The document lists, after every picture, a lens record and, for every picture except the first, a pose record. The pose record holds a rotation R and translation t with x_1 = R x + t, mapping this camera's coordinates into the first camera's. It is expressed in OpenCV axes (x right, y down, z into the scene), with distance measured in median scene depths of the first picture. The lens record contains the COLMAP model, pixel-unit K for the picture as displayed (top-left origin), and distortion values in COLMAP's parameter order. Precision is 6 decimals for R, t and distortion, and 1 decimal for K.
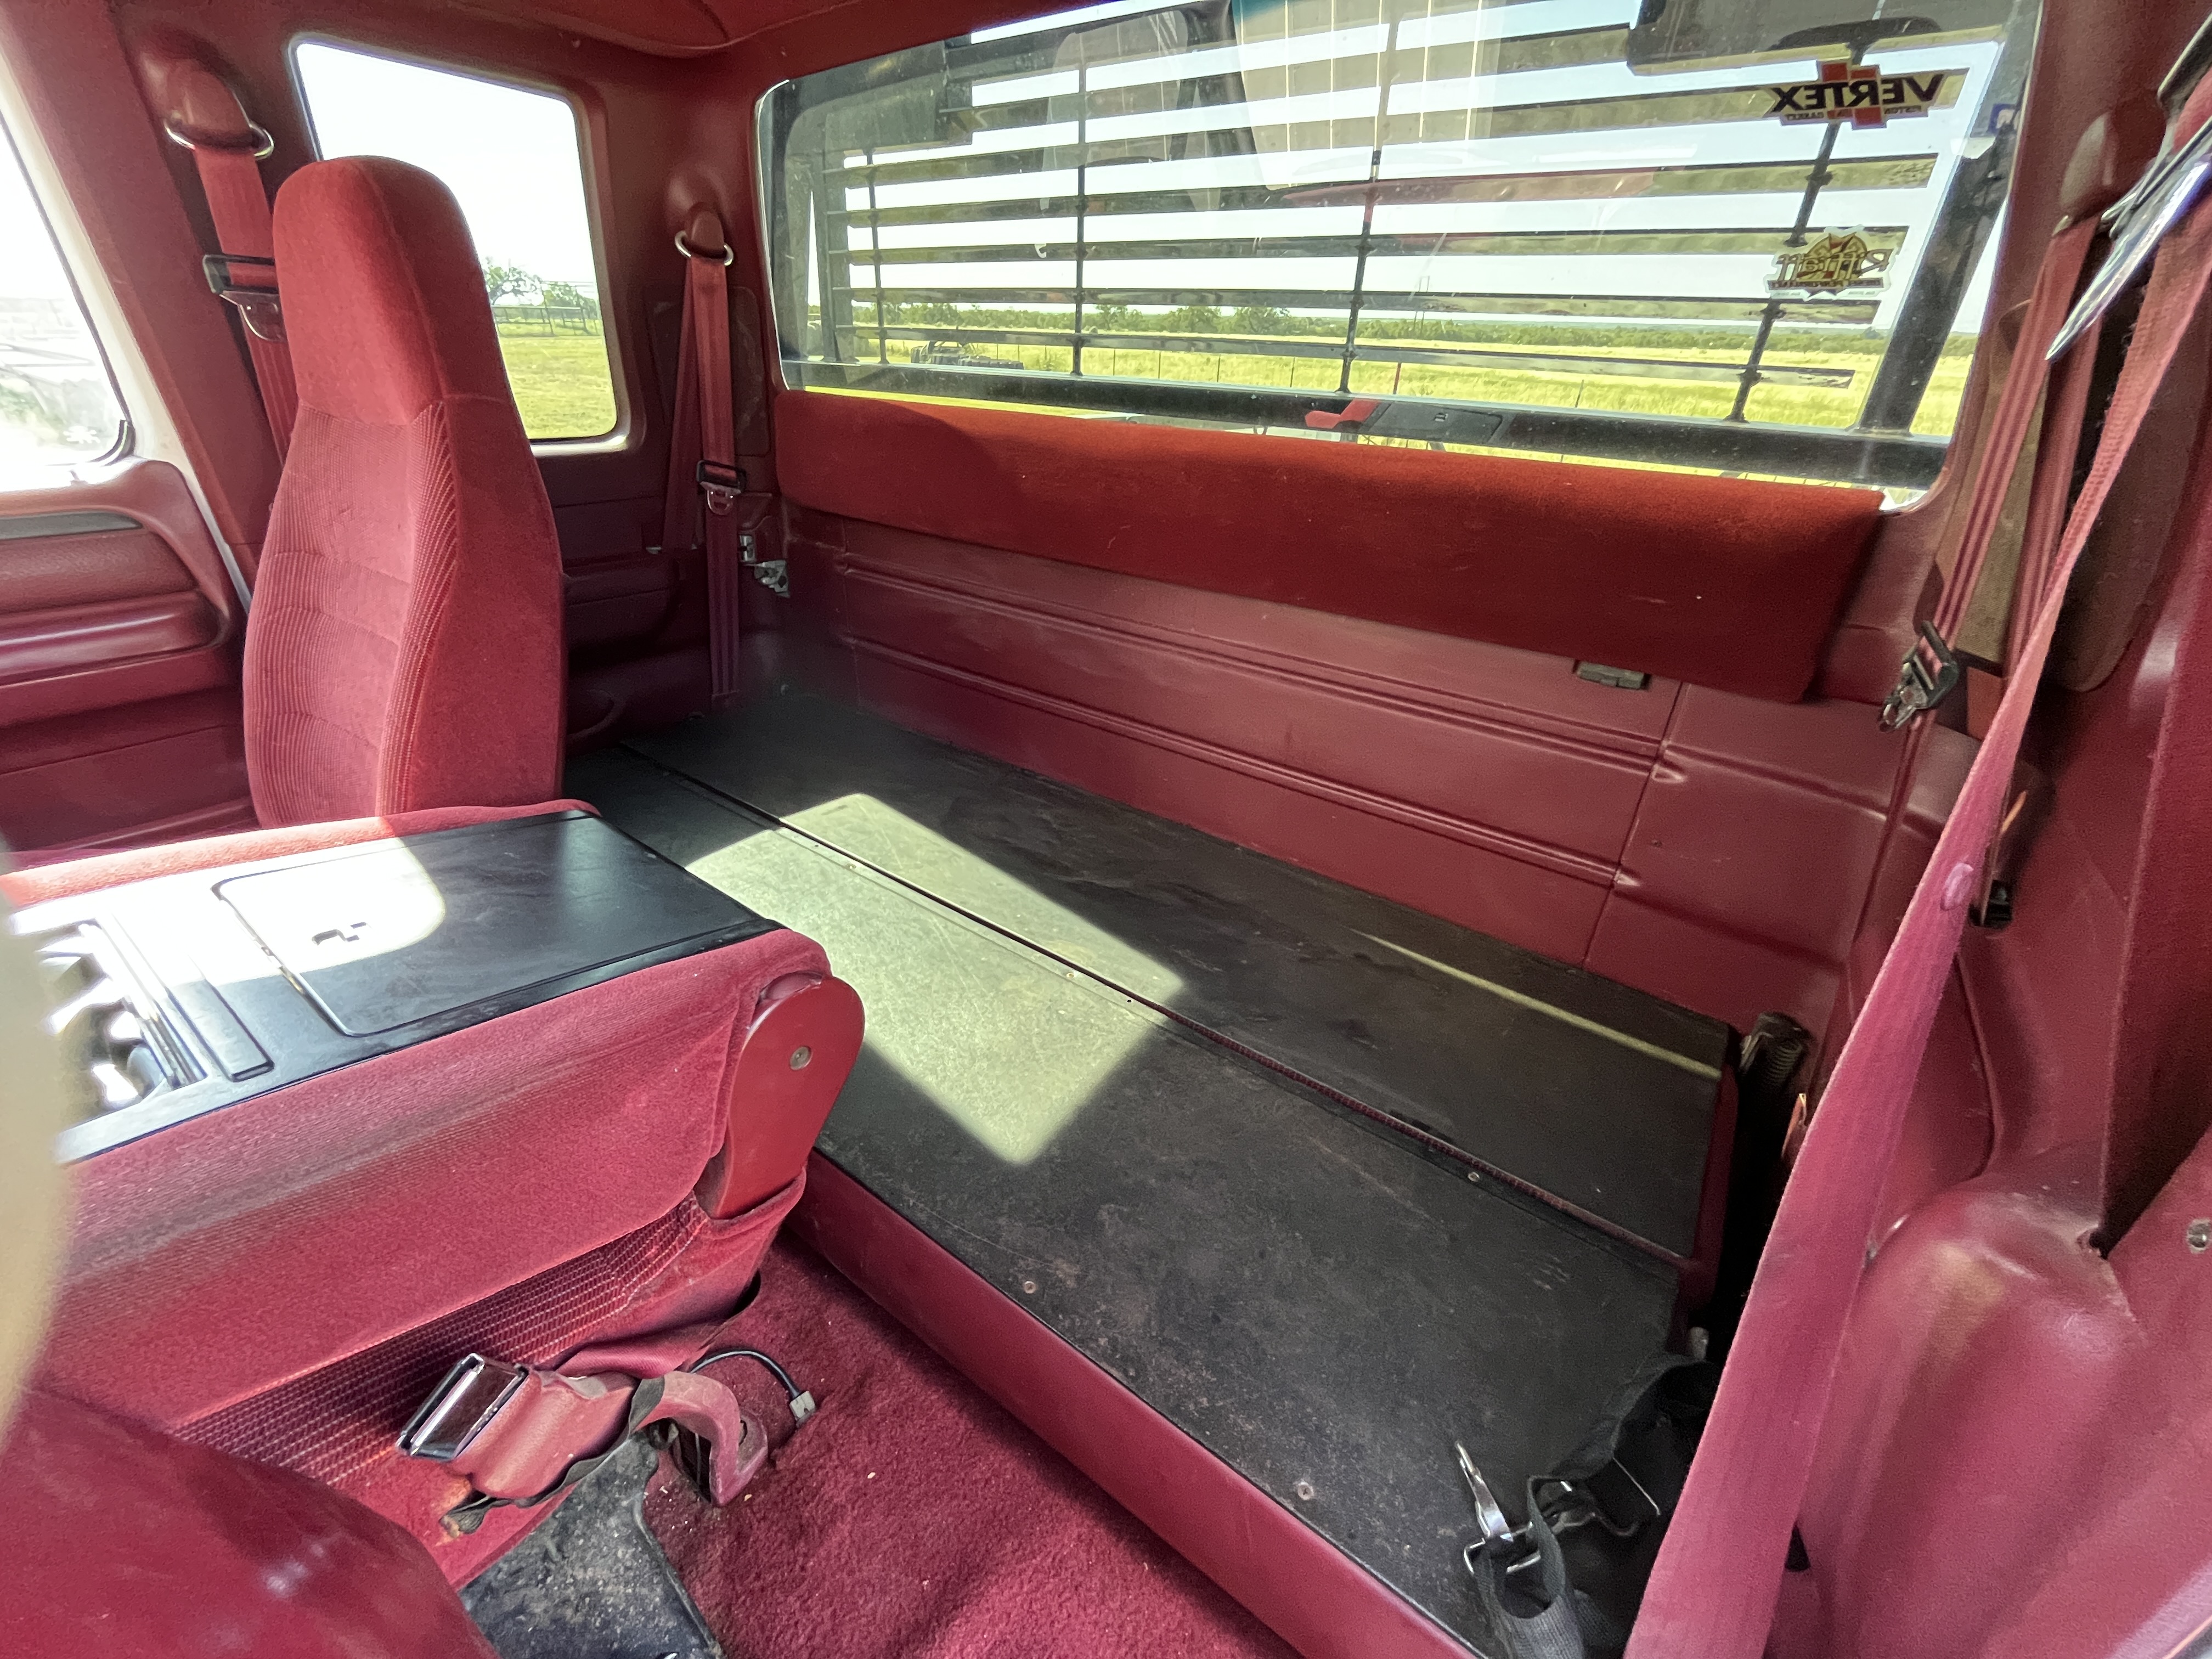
lens RADIAL K [[884.7, 0, 1106.0], [0, 884.7, 829.5], [0, 0, 1]] dist [-0.000886, -0.000381]
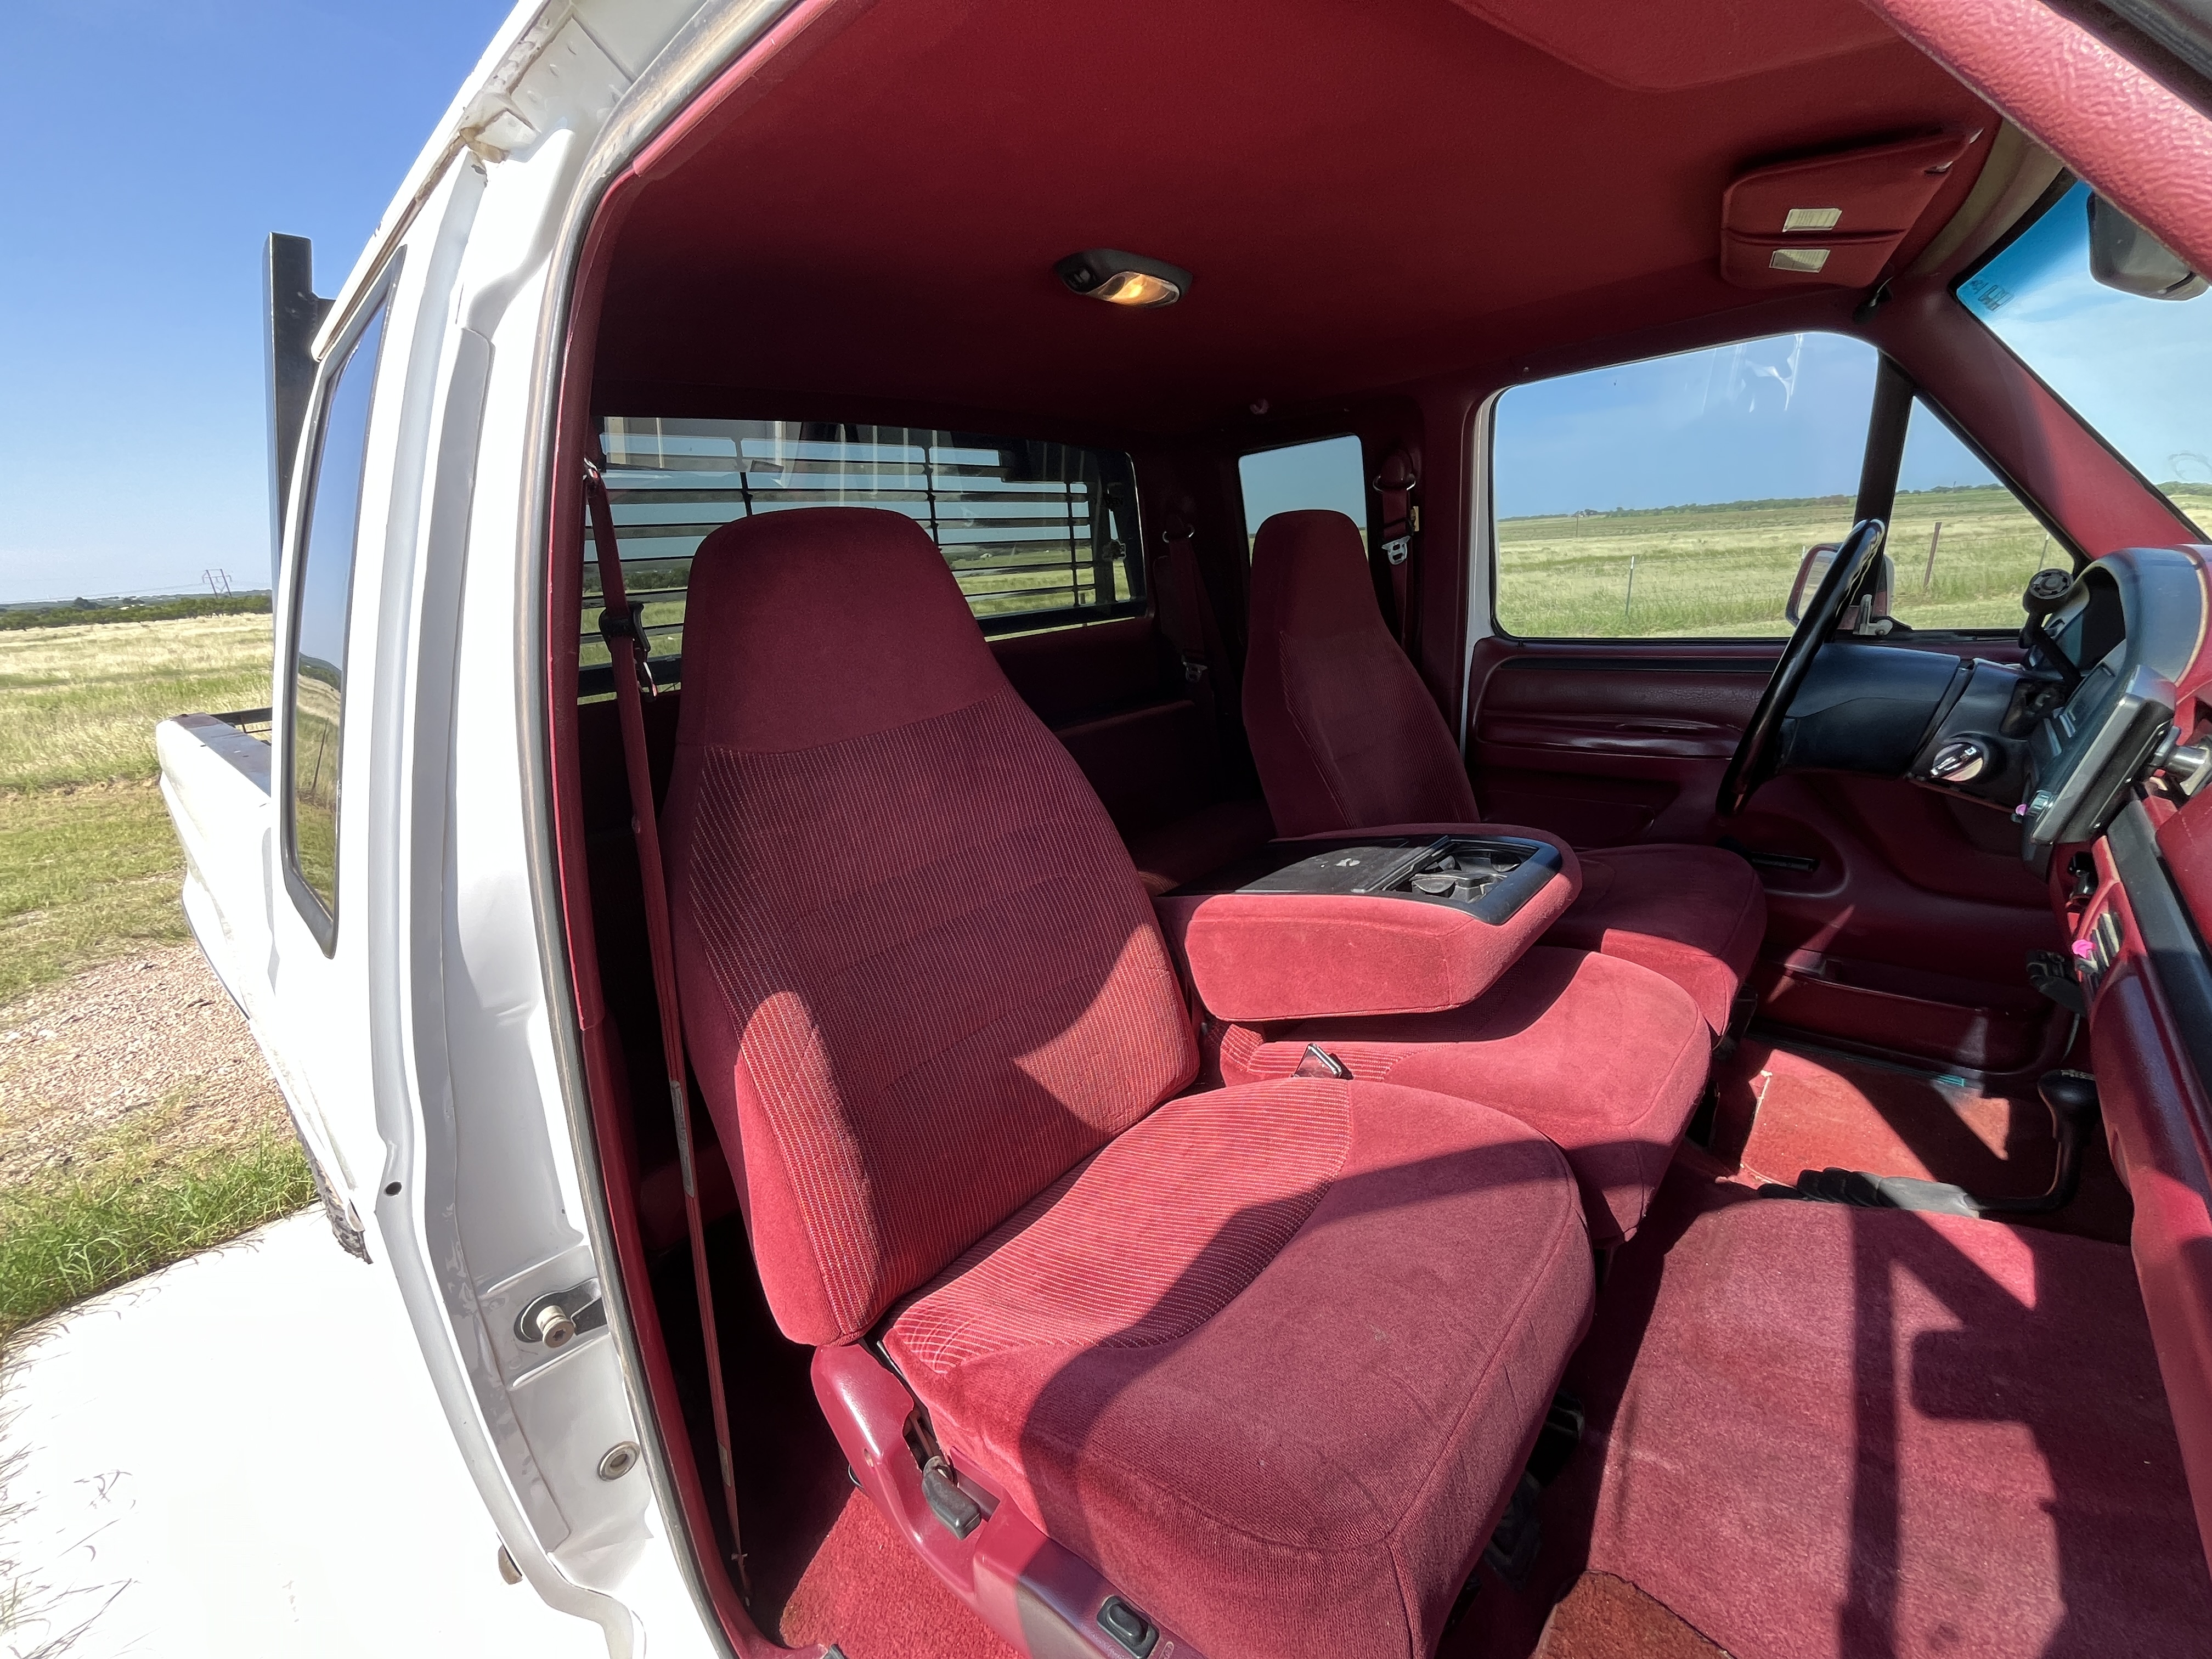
lens RADIAL K [[884.7, 0, 1106.0], [0, 884.7, 829.5], [0, 0, 1]] dist [-0.000886, -0.000381]
pose [[0.109331, -0.324375, 0.939589, -2.079778], [0.555270, 0.803948, 0.212936, -0.494225], [-0.824452, 0.498445, 0.268012, 0.646496]]
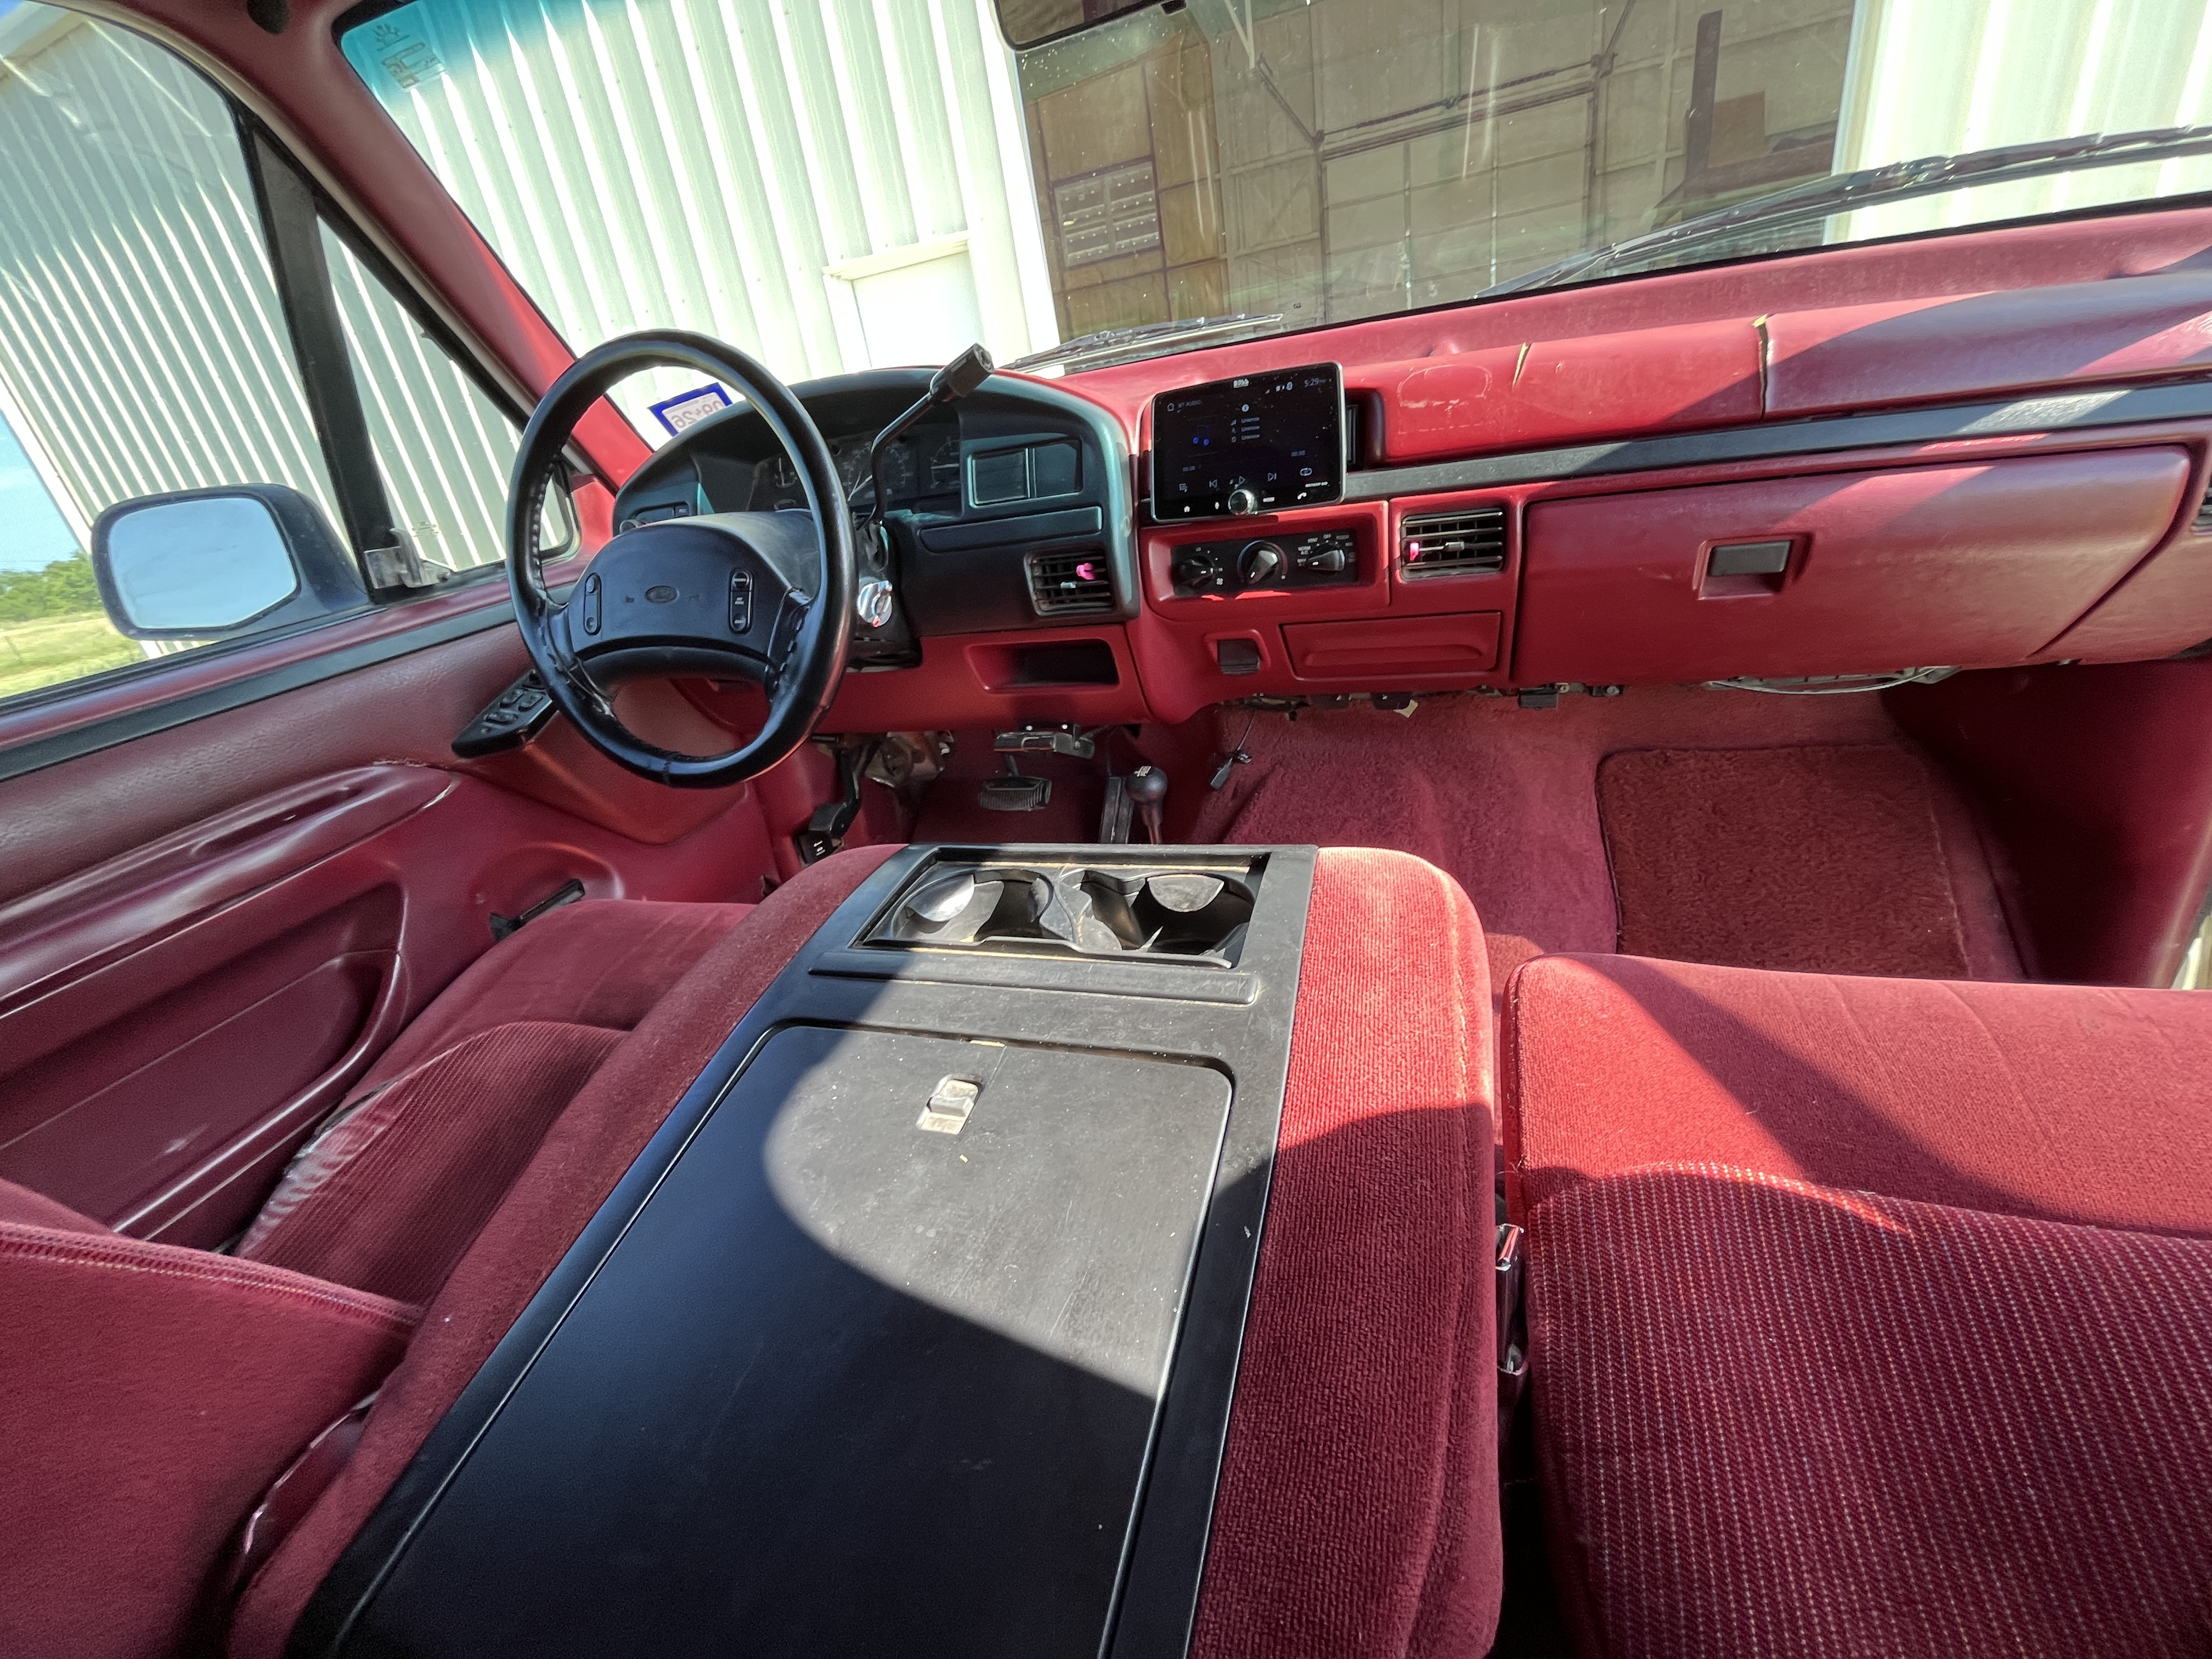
lens RADIAL K [[884.7, 0, 1106.0], [0, 884.7, 829.5], [0, 0, 1]] dist [-0.000886, -0.000381]
pose [[-0.948626, 0.227391, -0.220005, -0.604359], [-0.039347, 0.605157, 0.795133, -0.395776], [0.313944, 0.762941, -0.565120, 0.941573]]
